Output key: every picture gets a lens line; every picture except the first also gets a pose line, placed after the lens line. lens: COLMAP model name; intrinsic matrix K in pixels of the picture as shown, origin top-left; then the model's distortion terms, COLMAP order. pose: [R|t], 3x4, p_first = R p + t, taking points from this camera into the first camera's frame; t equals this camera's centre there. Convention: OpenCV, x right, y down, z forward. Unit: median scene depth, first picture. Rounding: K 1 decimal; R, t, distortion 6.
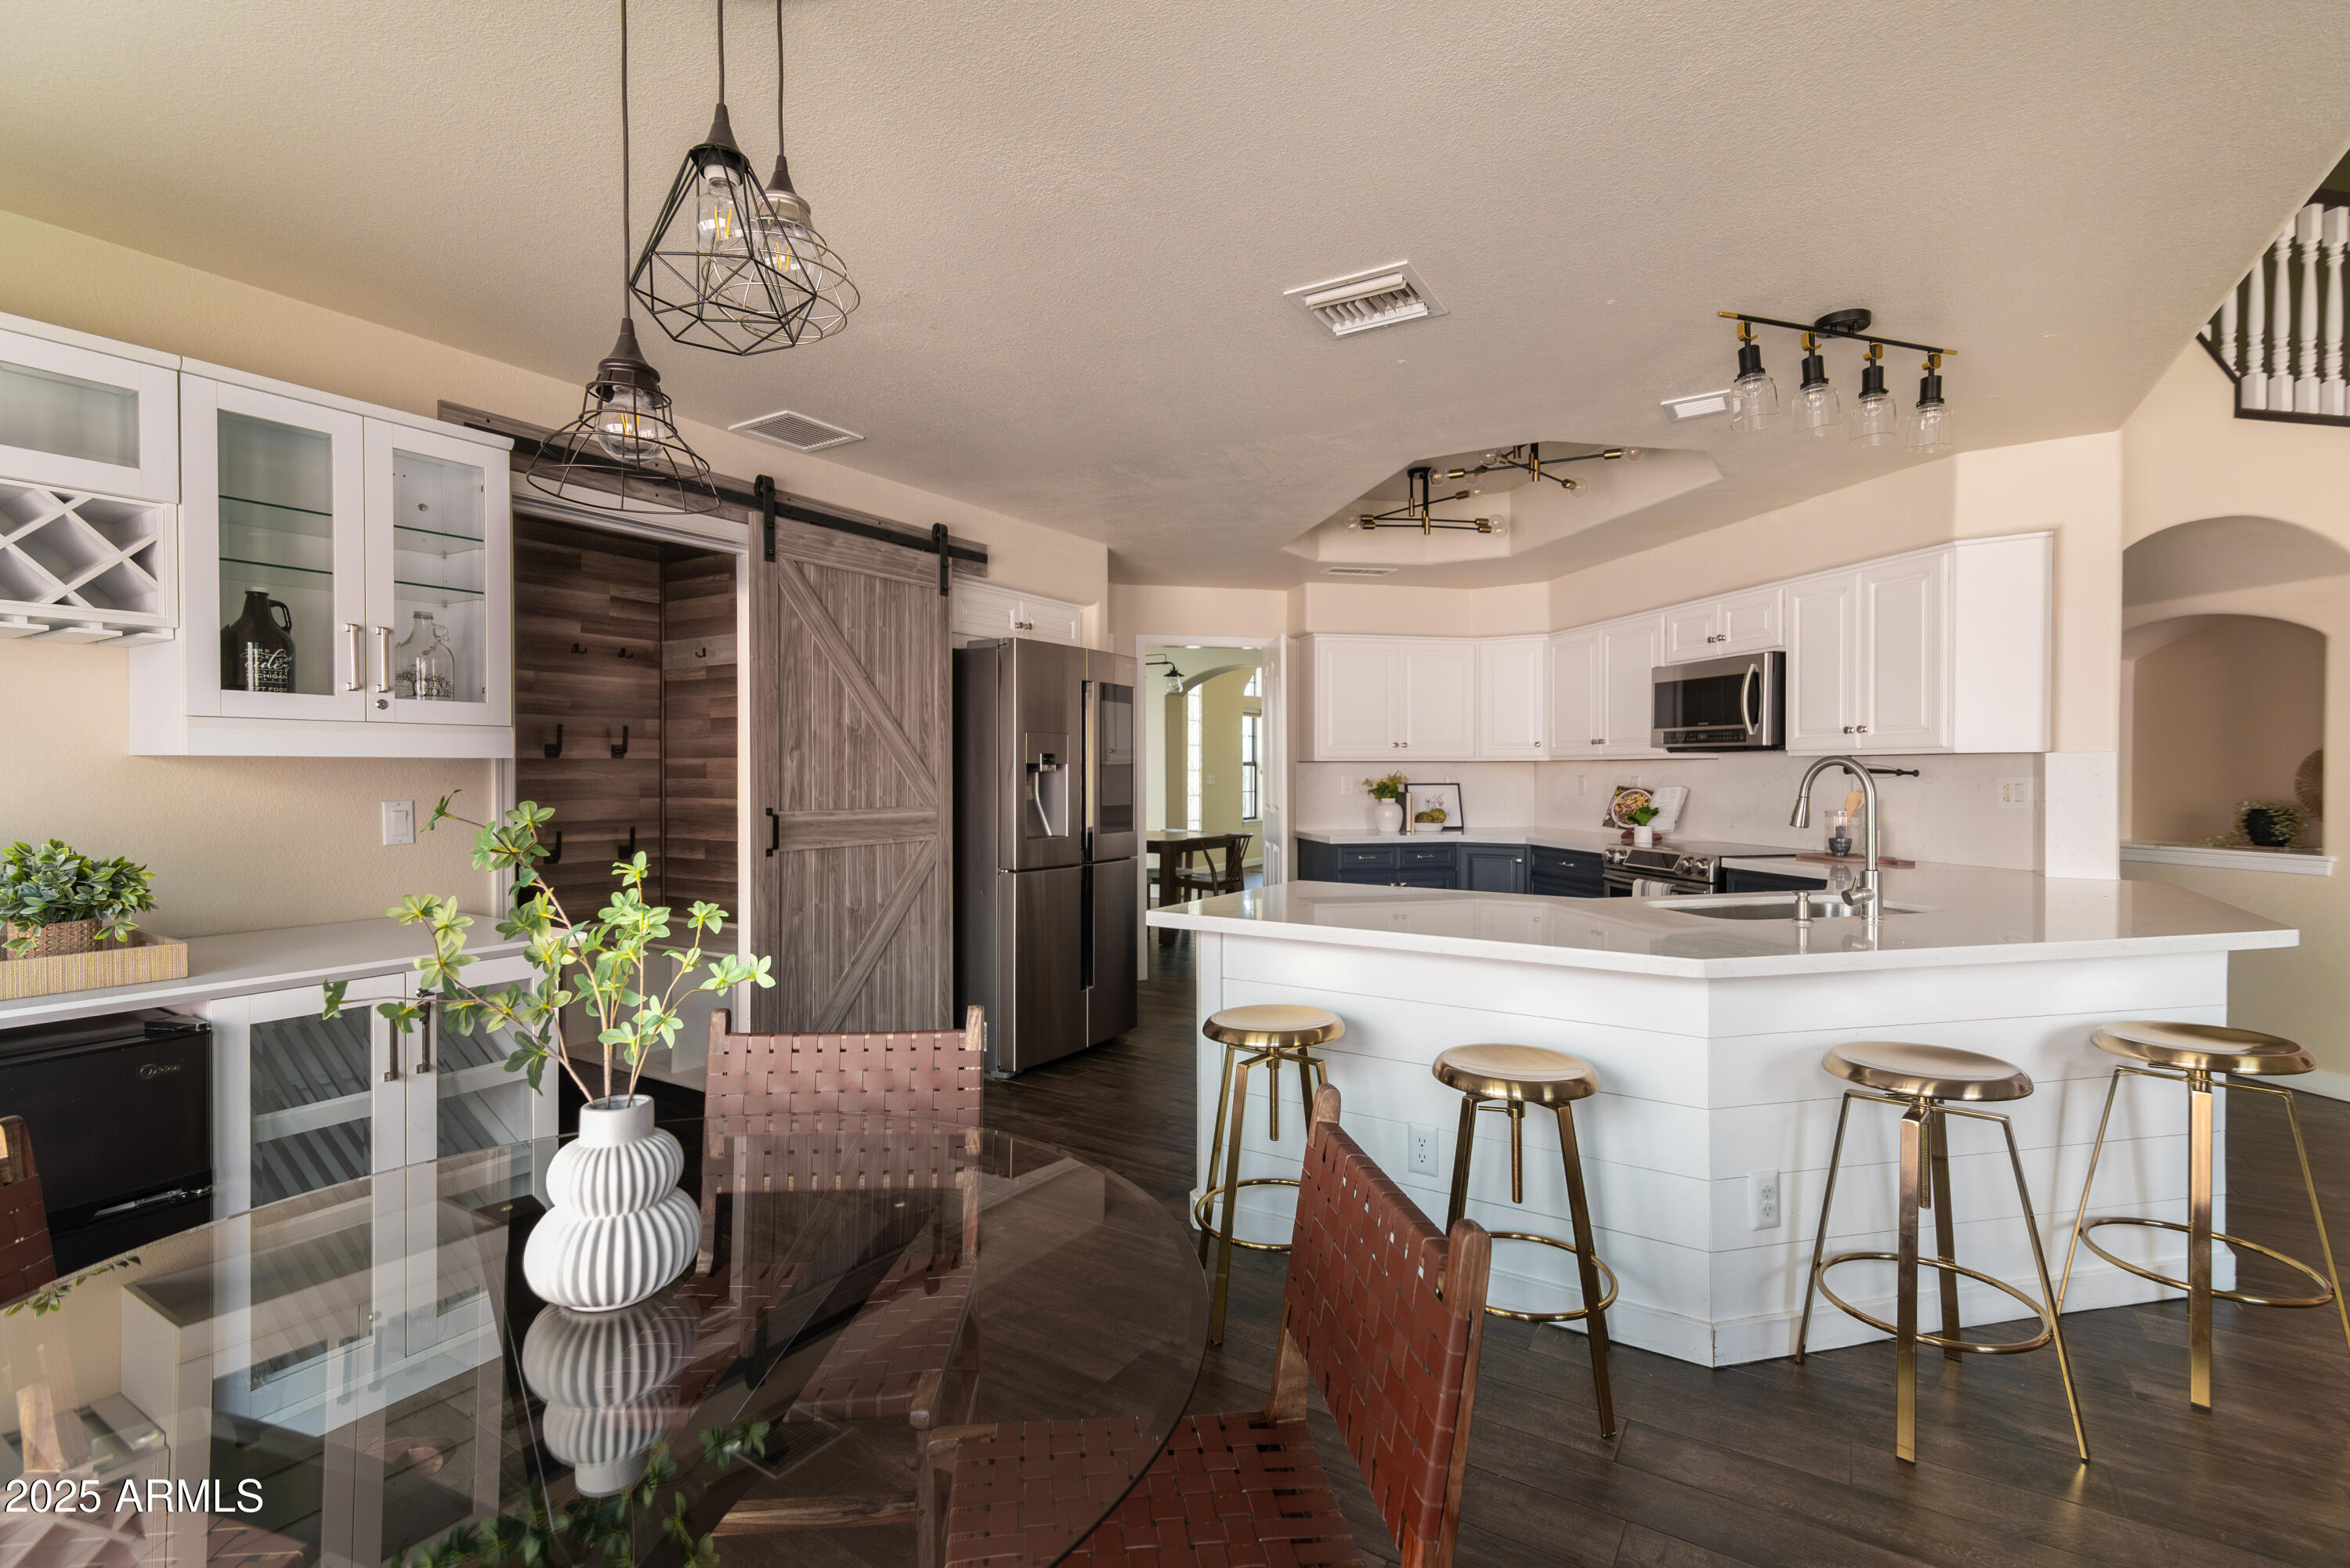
lens RADIAL K [[1068.1, 0, 1174.1], [0, 1068.1, 779.2], [0, 0, 1]] dist [0.019785, -0.001574]
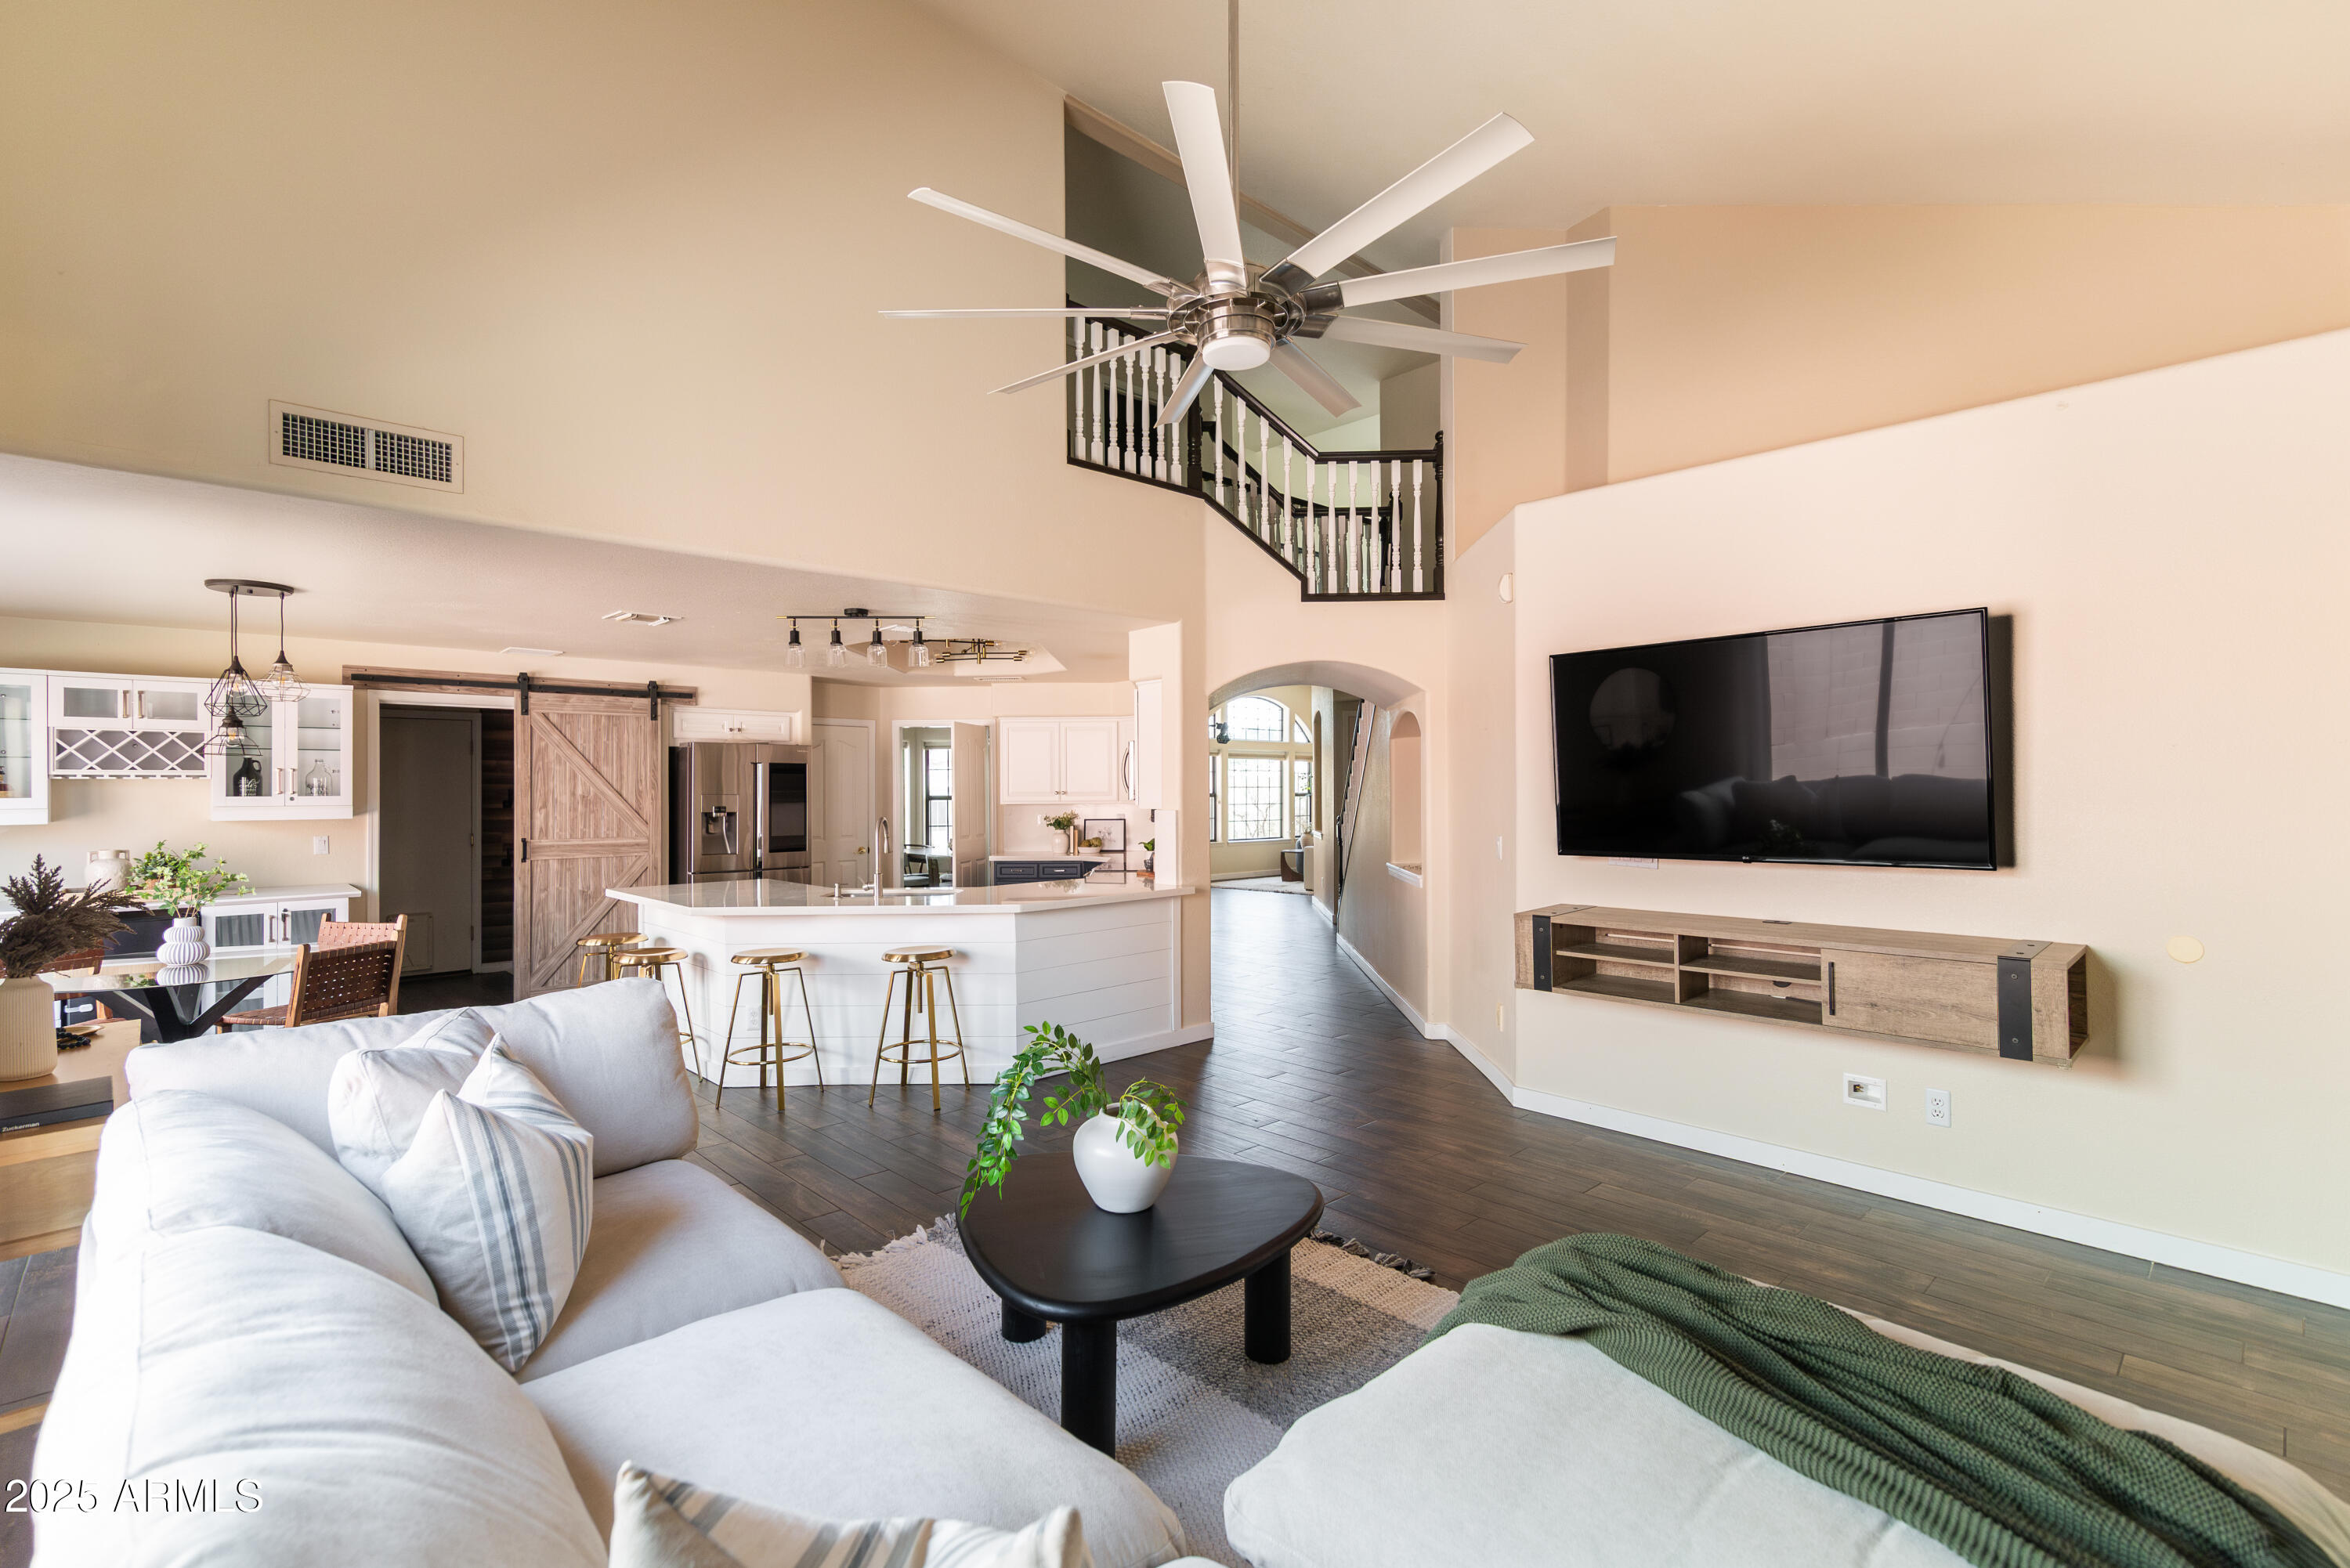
lens RADIAL K [[1068.1, 0, 1174.5], [0, 1068.1, 789.5], [0, 0, 1]] dist [0.019785, -0.001574]
pose [[0.968200, -0.005062, -0.250128, 1.295267], [0.003243, 0.999965, -0.007684, -0.044577], [0.250158, 0.006628, 0.968182, -0.639109]]
